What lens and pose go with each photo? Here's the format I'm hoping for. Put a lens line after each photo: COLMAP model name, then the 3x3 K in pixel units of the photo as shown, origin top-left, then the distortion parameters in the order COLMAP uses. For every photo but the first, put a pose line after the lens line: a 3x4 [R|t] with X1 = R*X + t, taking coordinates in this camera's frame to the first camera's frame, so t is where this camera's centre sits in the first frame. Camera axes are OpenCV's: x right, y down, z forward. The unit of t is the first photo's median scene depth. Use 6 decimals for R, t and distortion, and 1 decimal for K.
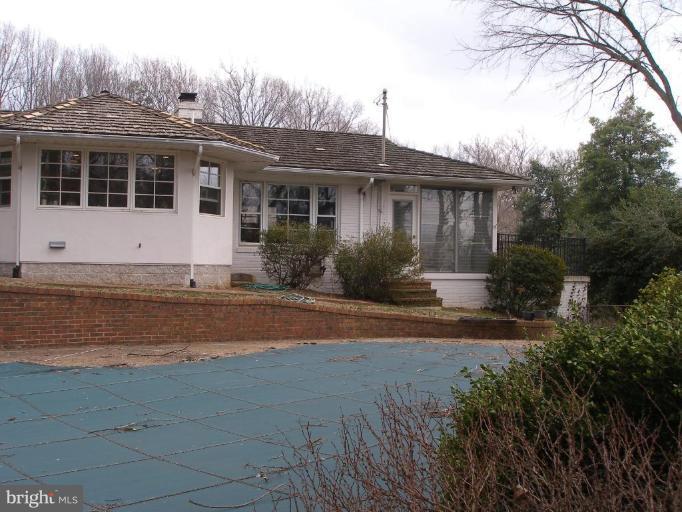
lens RADIAL K [[770.0, 0, 353.0], [0, 770.0, 258.1], [0, 0, 1]] dist [-0.165283, 0.029664]
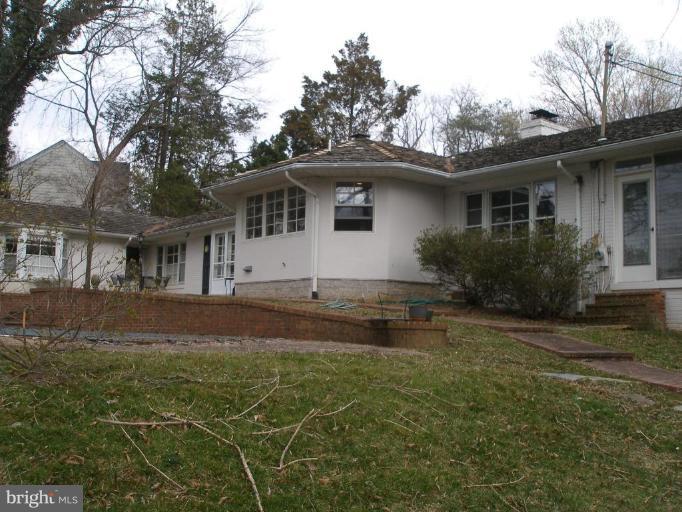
lens RADIAL K [[770.0, 0, 353.0], [0, 770.0, 258.1], [0, 0, 1]] dist [-0.165283, 0.029664]
pose [[0.320910, -0.096427, -0.942188, 0.848642], [-0.002508, 0.994714, -0.102657, 0.092692], [0.947106, 0.035307, 0.318972, 0.698862]]
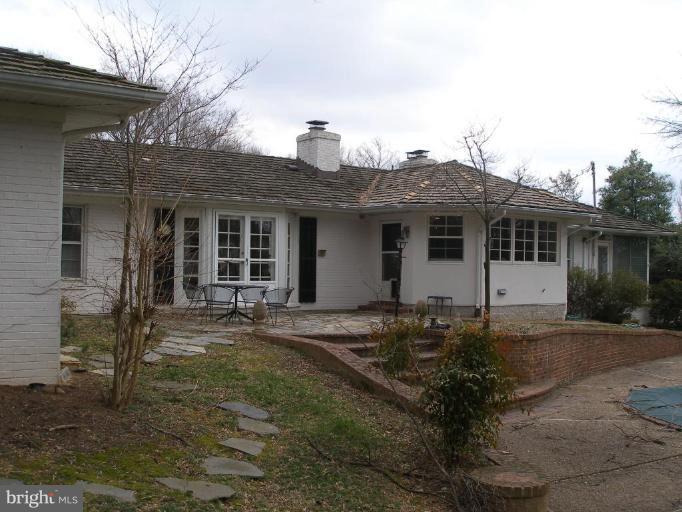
lens RADIAL K [[770.0, 0, 353.0], [0, 770.0, 258.1], [0, 0, 1]] dist [-0.165283, 0.029664]
pose [[0.963483, 0.009272, 0.267611, -0.929848], [-0.009692, 0.999953, 0.000249, -0.068183], [-0.267596, -0.002833, 0.963527, -0.189877]]
